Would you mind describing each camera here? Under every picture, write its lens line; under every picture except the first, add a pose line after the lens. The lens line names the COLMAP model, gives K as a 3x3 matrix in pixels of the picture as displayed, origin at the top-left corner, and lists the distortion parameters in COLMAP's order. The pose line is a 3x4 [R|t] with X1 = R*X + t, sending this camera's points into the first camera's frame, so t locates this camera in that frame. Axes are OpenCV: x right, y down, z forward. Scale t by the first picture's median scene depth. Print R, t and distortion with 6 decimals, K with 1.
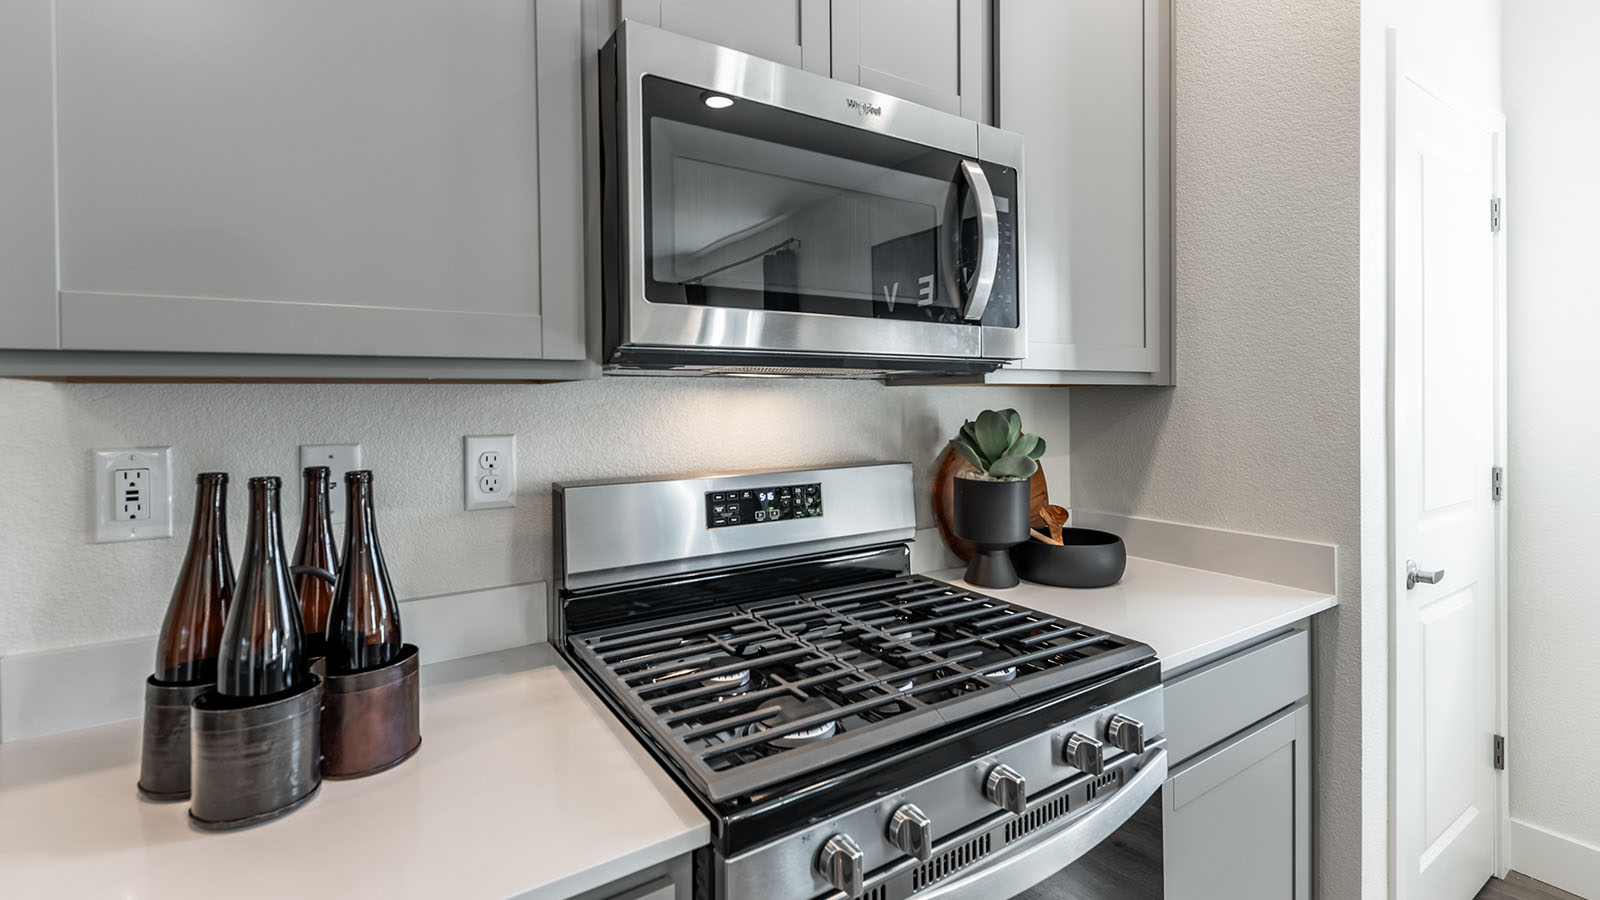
lens RADIAL K [[703.0, 0, 783.9], [0, 703.0, 400.4], [0, 0, 1]] dist [0.002137, 0.000056]
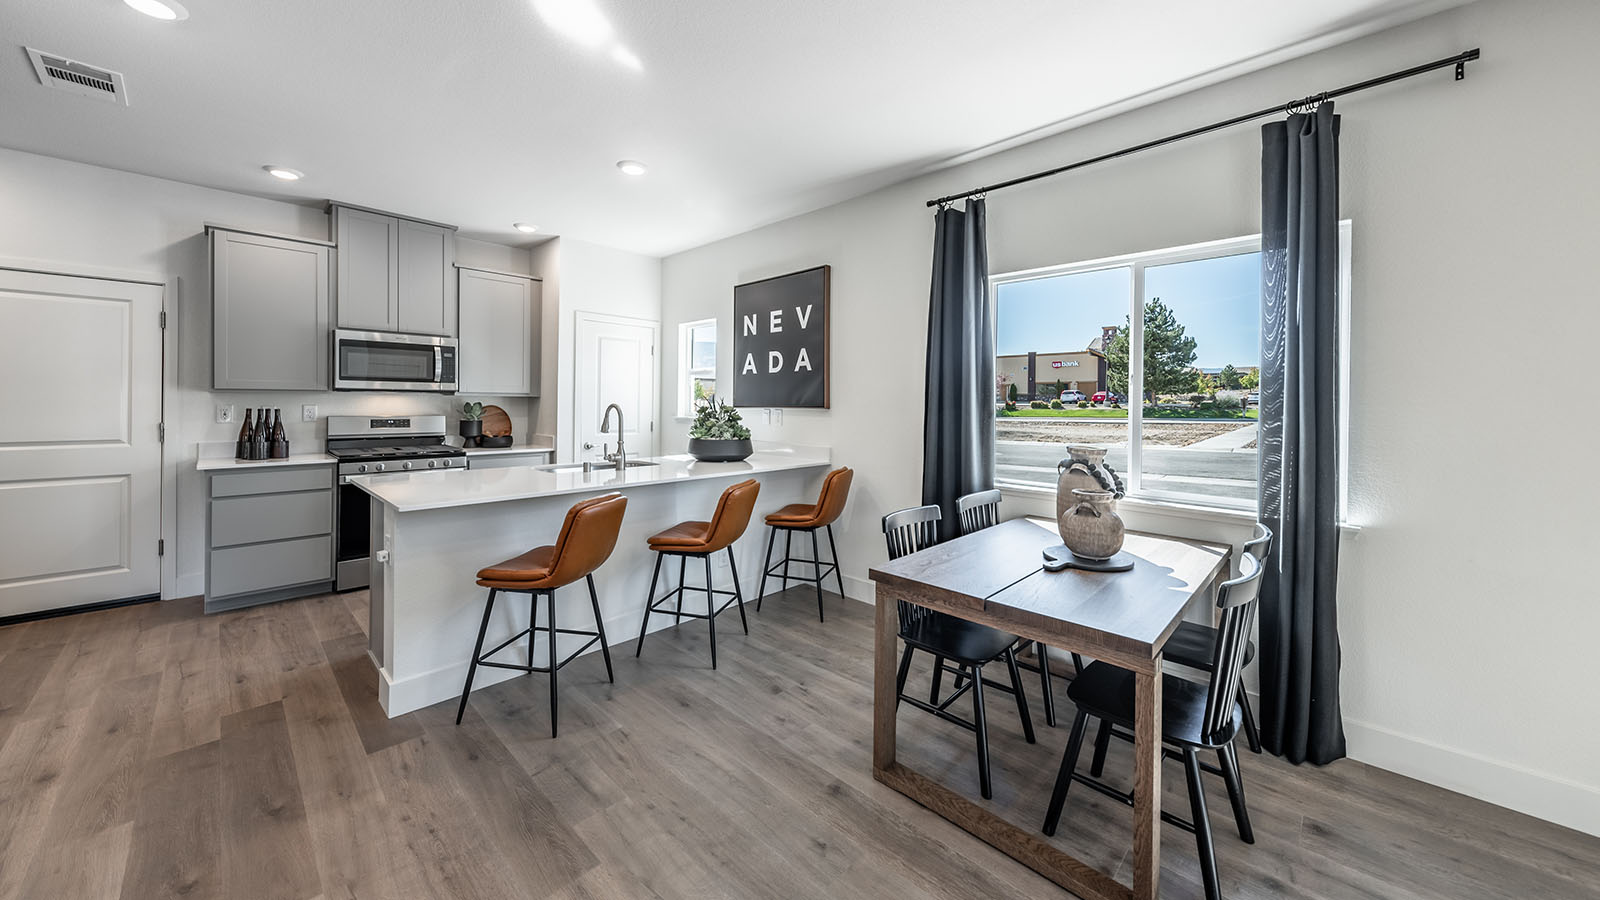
lens RADIAL K [[573.4, 0, 807.1], [0, 573.4, 408.6], [0, 0, 1]] dist [0.005036, -0.001166]
pose [[0.971454, 0.016120, 0.236678, 1.767108], [-0.018857, 0.999779, 0.009304, -0.020448], [-0.236475, -0.013502, 0.971544, -3.261233]]
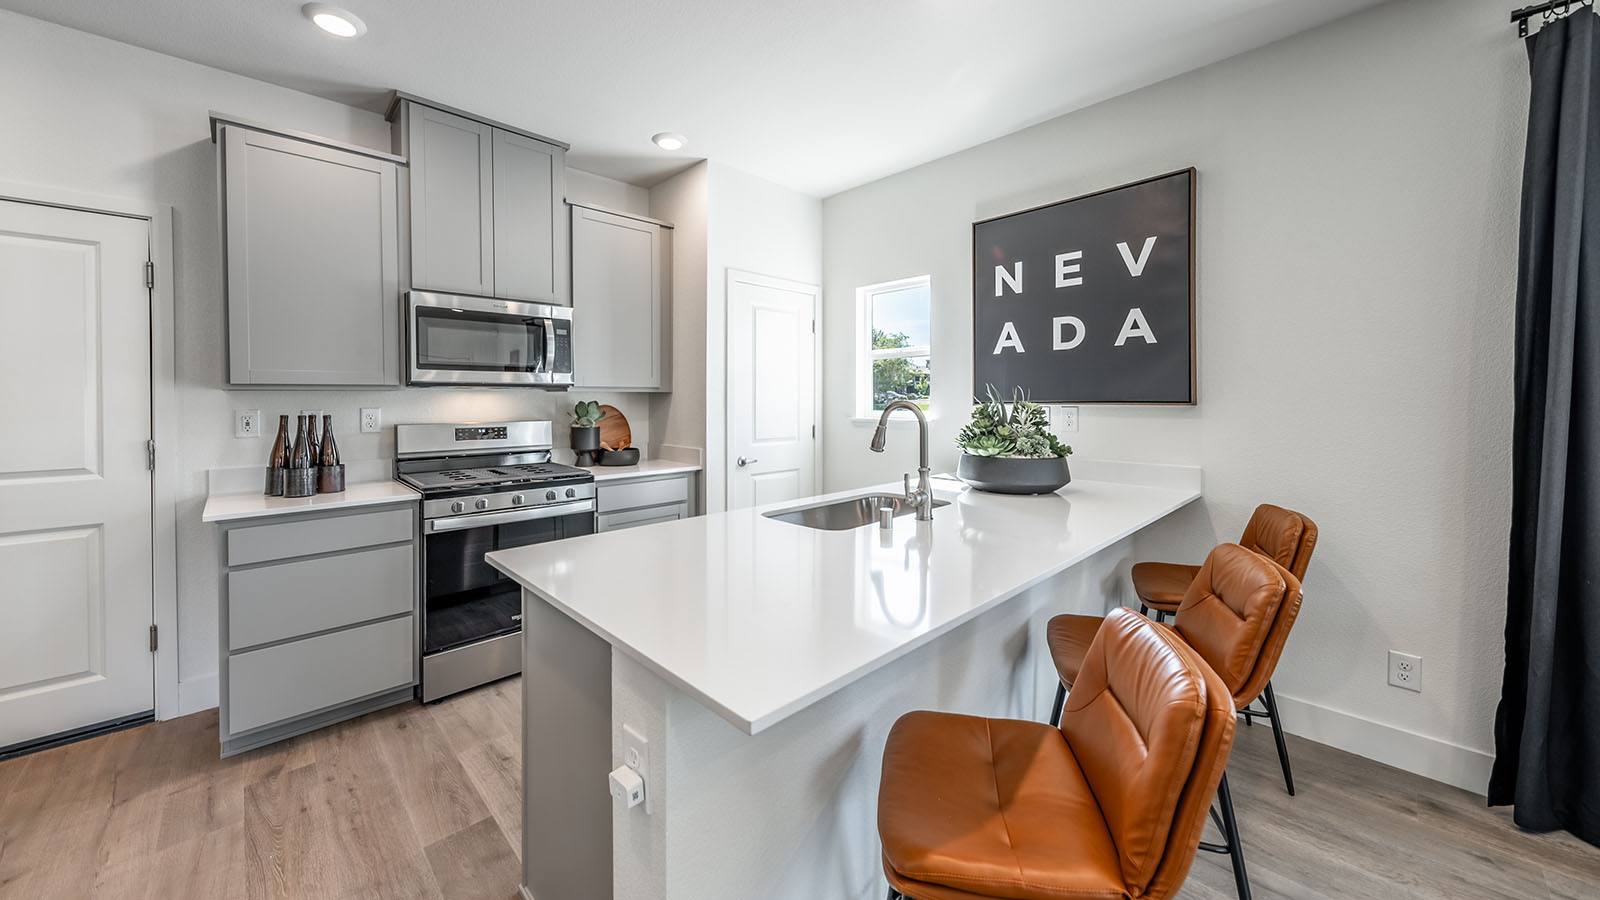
lens RADIAL K [[573.4, 0, 785.2], [0, 573.4, 407.9], [0, 0, 1]] dist [0.005036, -0.001166]
pose [[0.980568, 0.003433, 0.196151, 0.816211], [-0.006937, 0.999828, 0.017178, -0.004604], [-0.196059, -0.018205, 0.980423, -1.706740]]
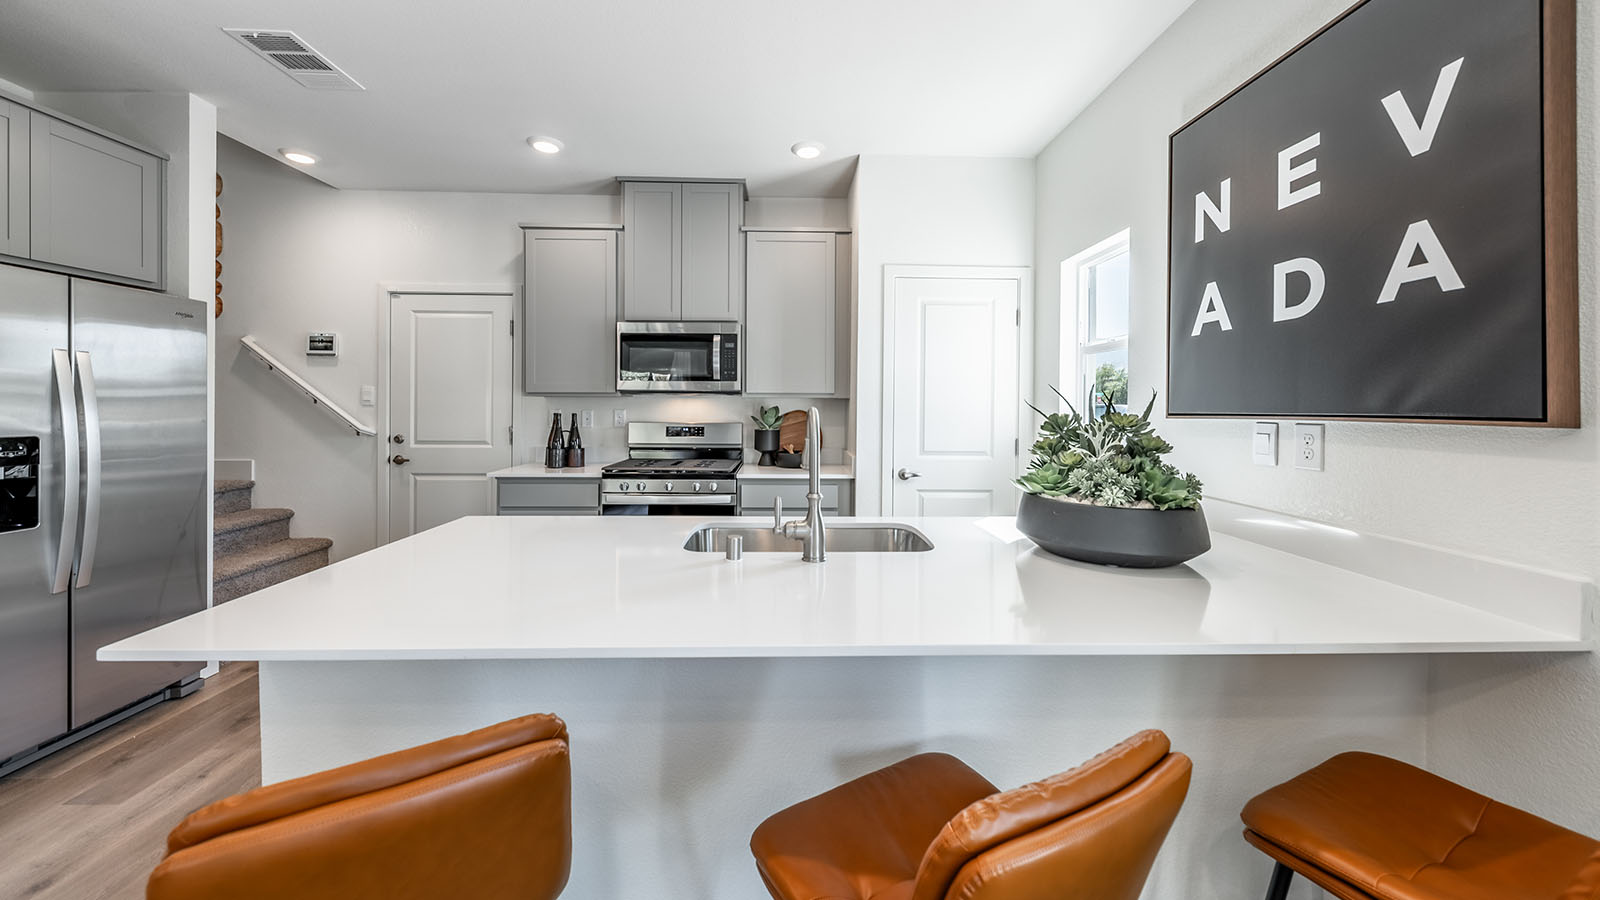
lens RADIAL K [[573.4, 0, 786.3], [0, 573.4, 404.7], [0, 0, 1]] dist [0.005036, -0.001166]
pose [[0.850002, 0.014851, -0.526570, 2.152232], [-0.012828, 0.999890, 0.007493, -0.015253], [0.526624, 0.000385, 0.850098, -1.308087]]
